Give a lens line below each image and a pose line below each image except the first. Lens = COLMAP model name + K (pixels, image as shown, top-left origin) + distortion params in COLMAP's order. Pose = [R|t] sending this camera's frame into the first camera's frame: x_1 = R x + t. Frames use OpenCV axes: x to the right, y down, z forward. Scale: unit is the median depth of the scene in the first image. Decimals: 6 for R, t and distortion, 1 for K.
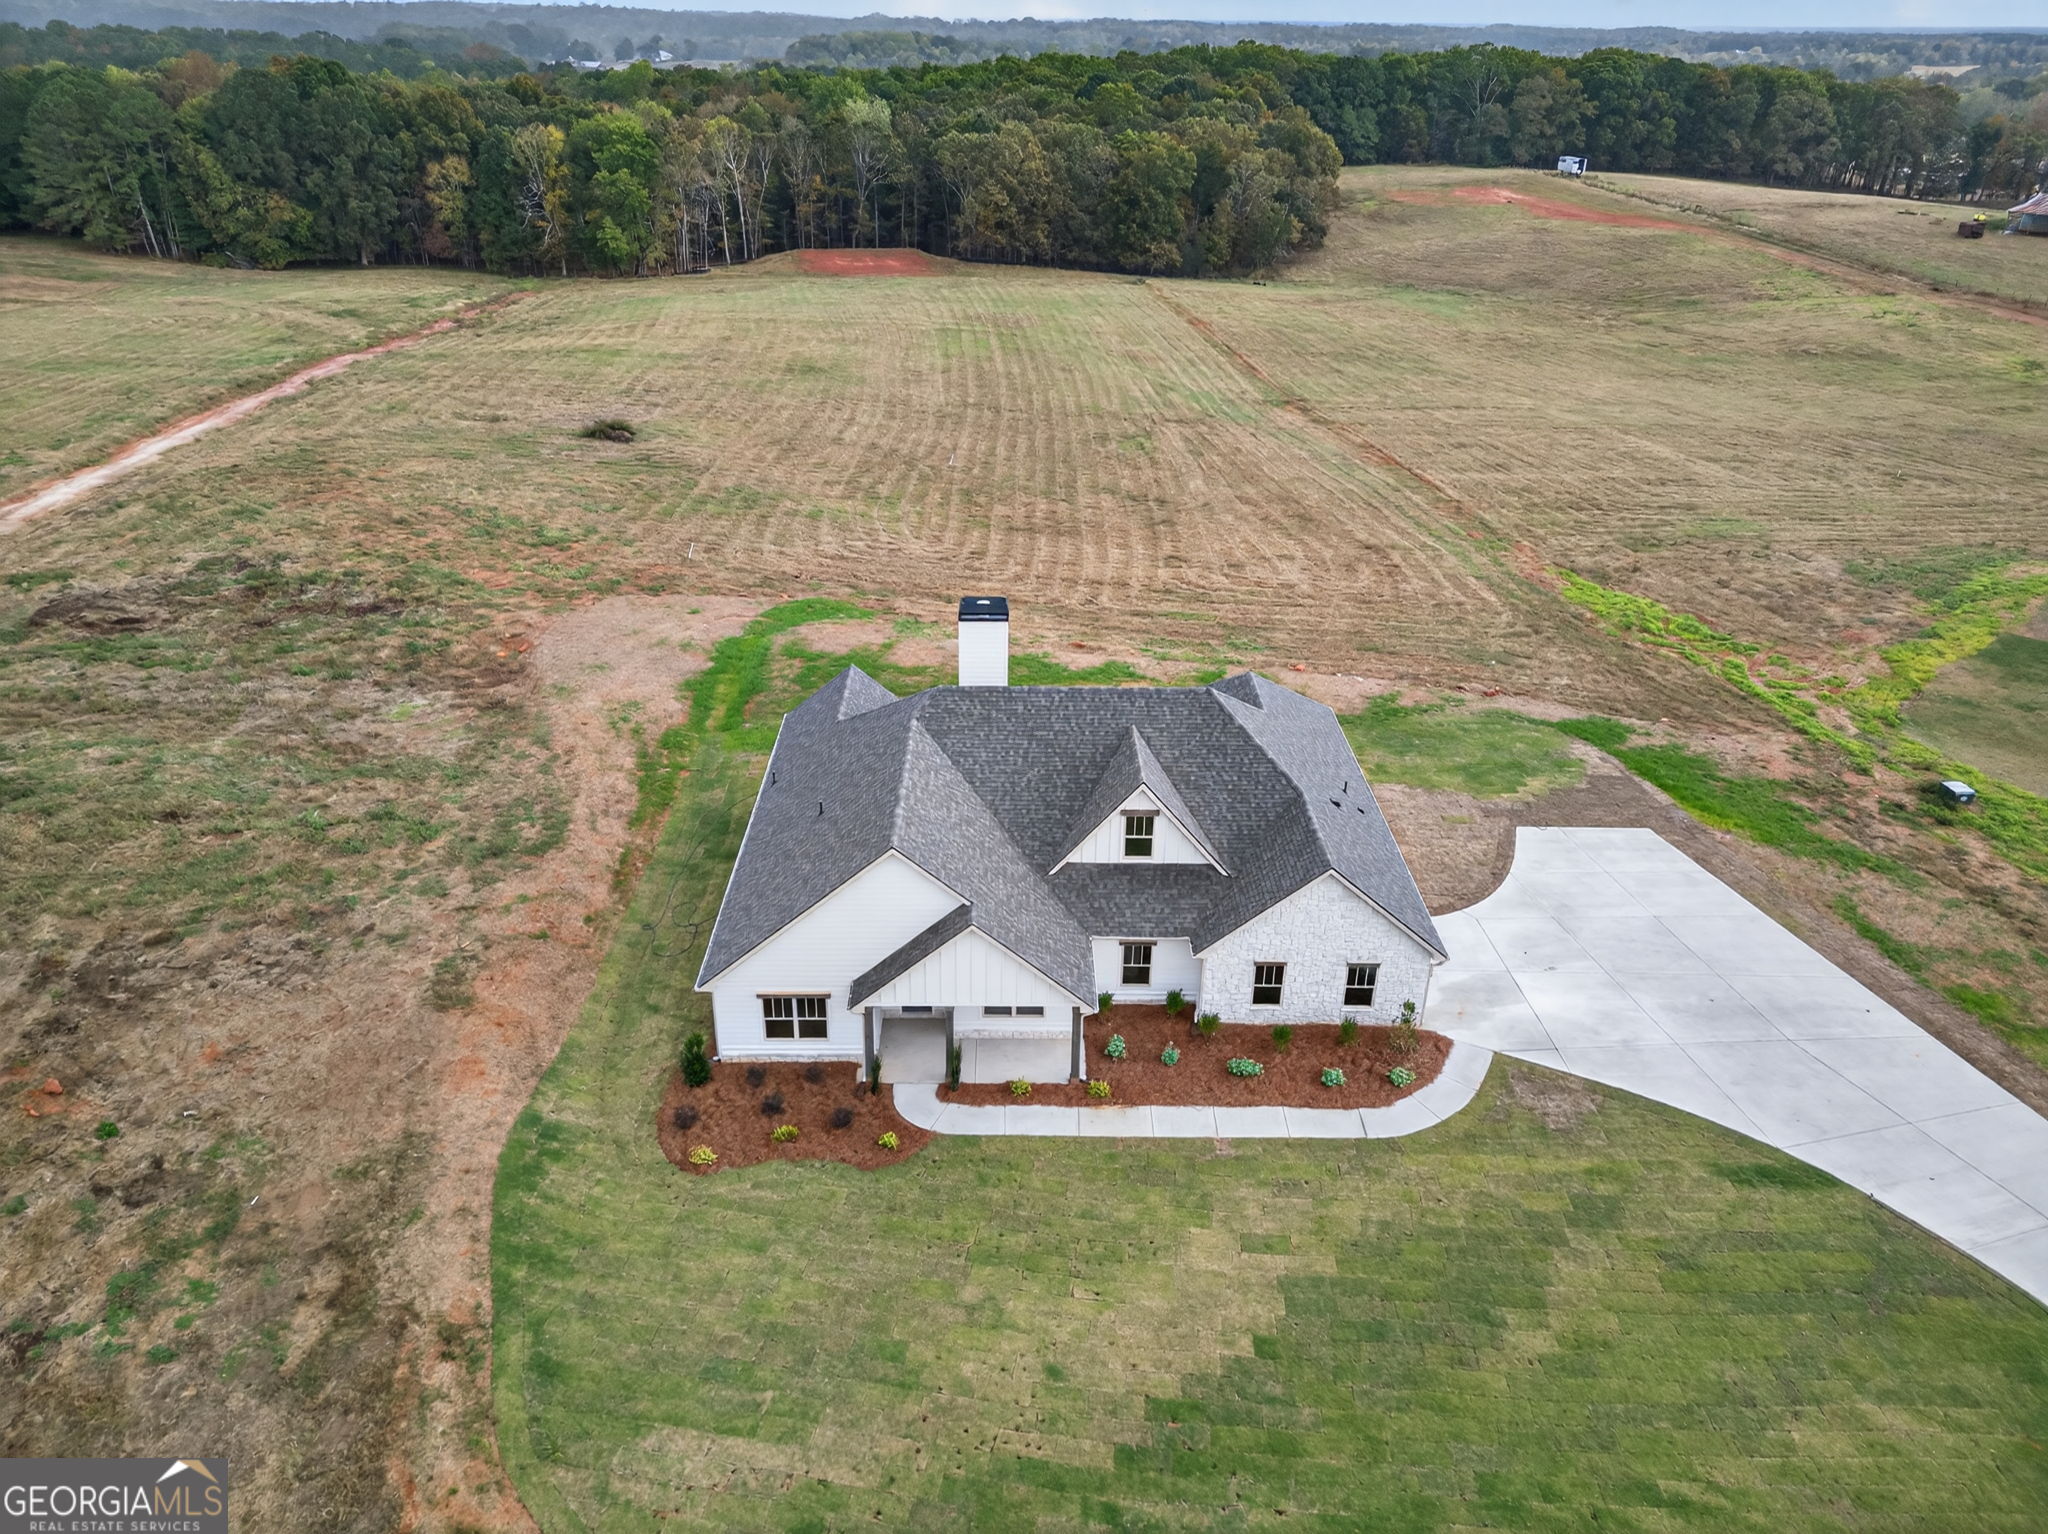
lens RADIAL K [[1430.4, 0, 1024.0], [0, 1430.4, 767.0], [0, 0, 1]] dist [0.067070, -0.033783]
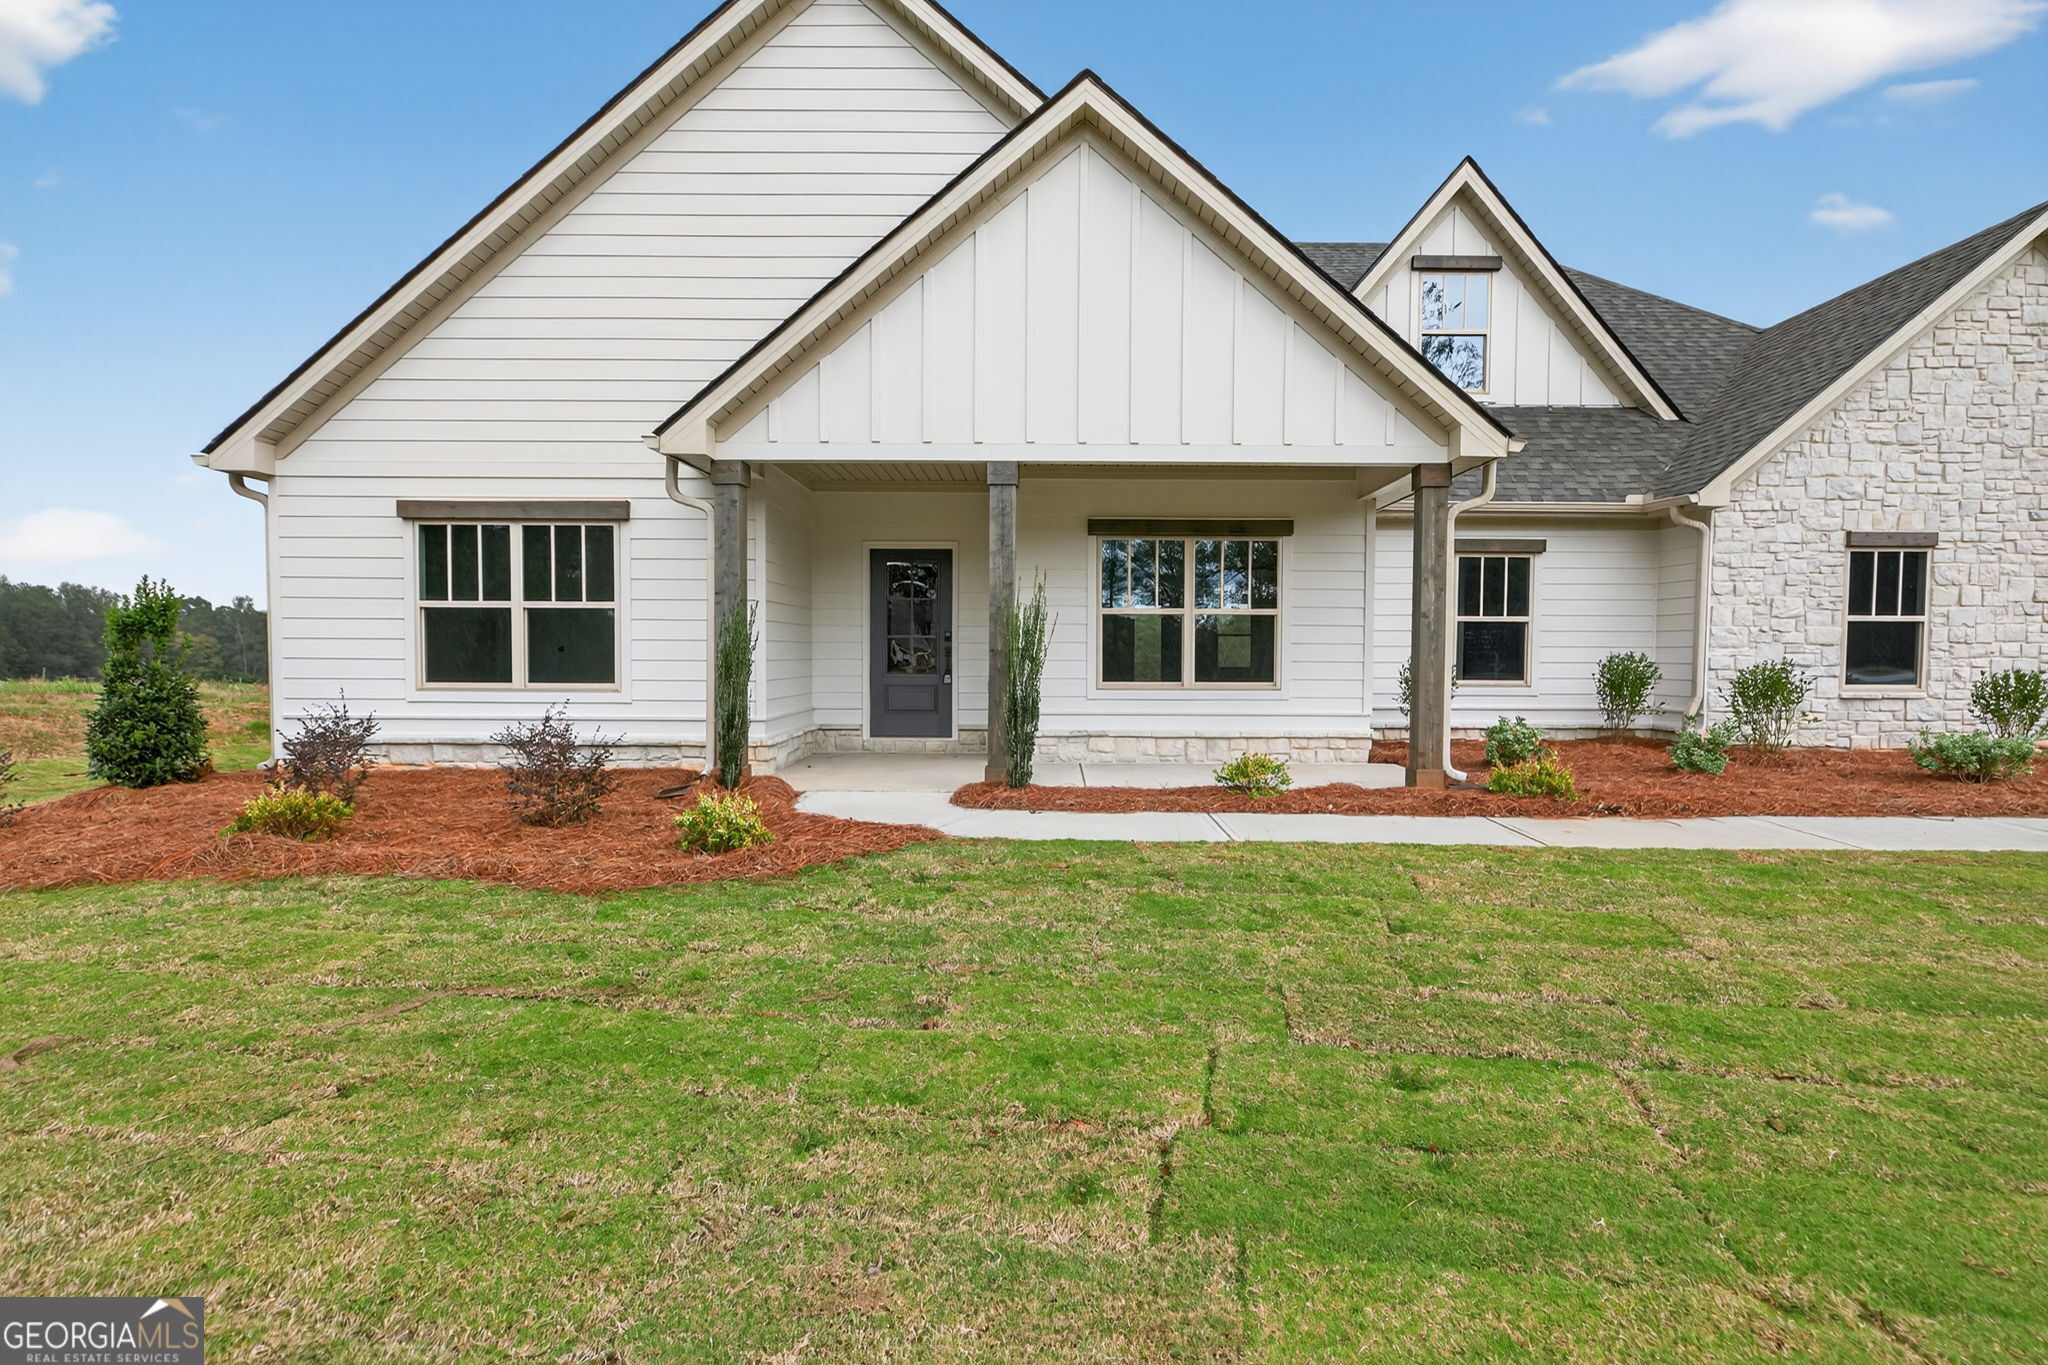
lens RADIAL K [[1084.5, 0, 1052.1], [0, 1084.5, 682.1], [0, 0, 1]] dist [0.000603, -0.000090]
pose [[0.999965, -0.008017, -0.002444, -0.013896], [0.006285, 0.910186, -0.414151, 0.099343], [0.005545, 0.414121, 0.910205, 0.269814]]
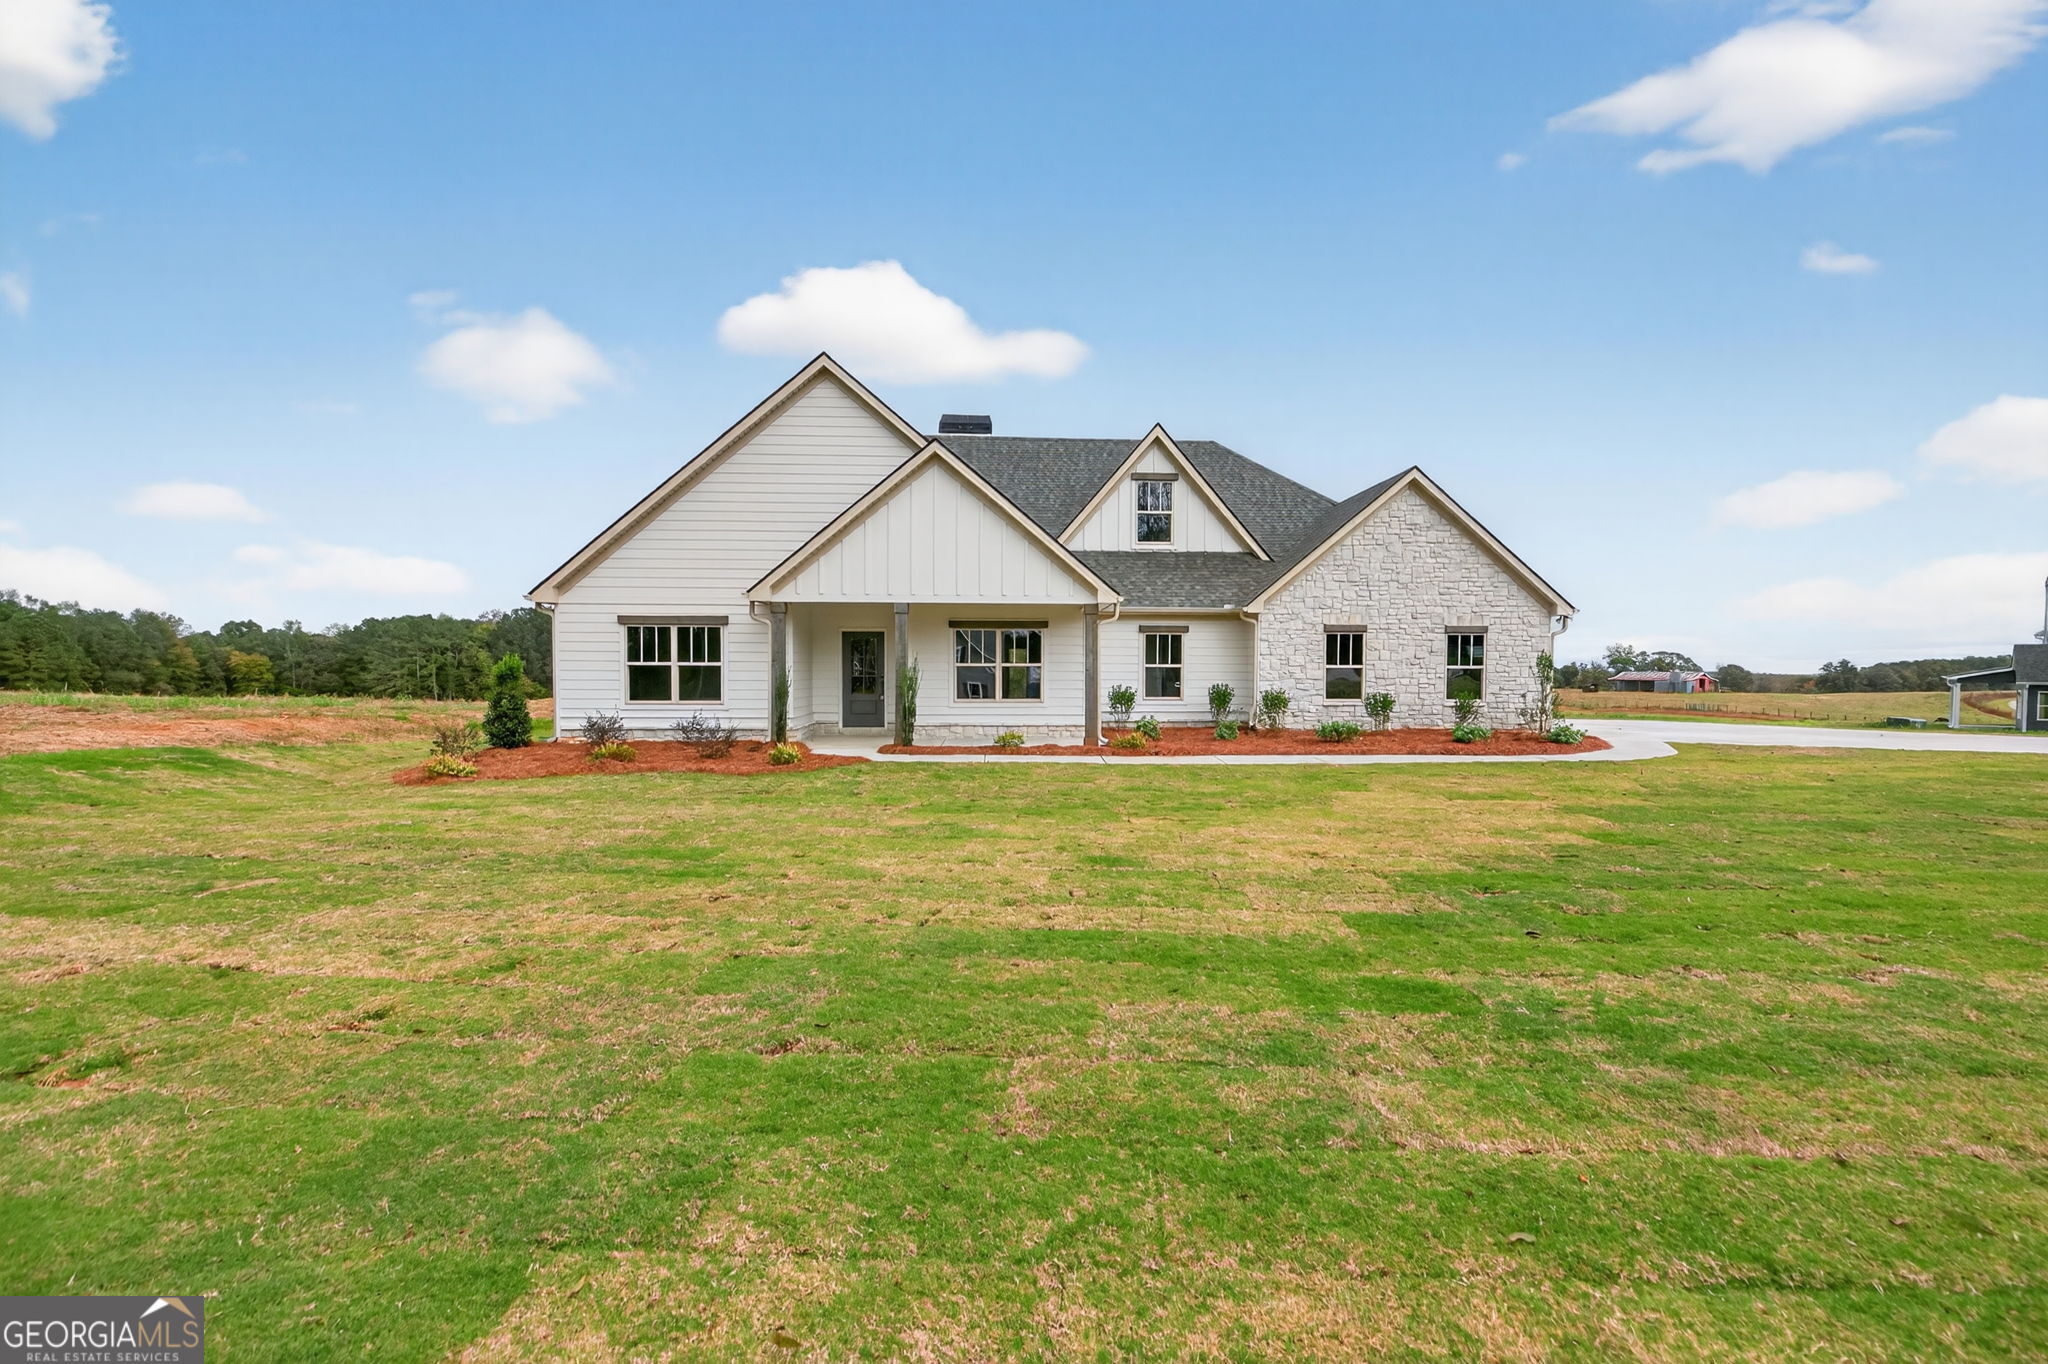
lens RADIAL K [[936.5, 0, 1052.2], [0, 936.5, 687.8], [0, 0, 1]] dist [-0.001028, 0.000240]
pose [[0.998766, -0.010432, 0.048560, -0.001179], [0.029821, 0.907813, -0.418314, 0.127960], [-0.039720, 0.419245, 0.907004, 0.204691]]
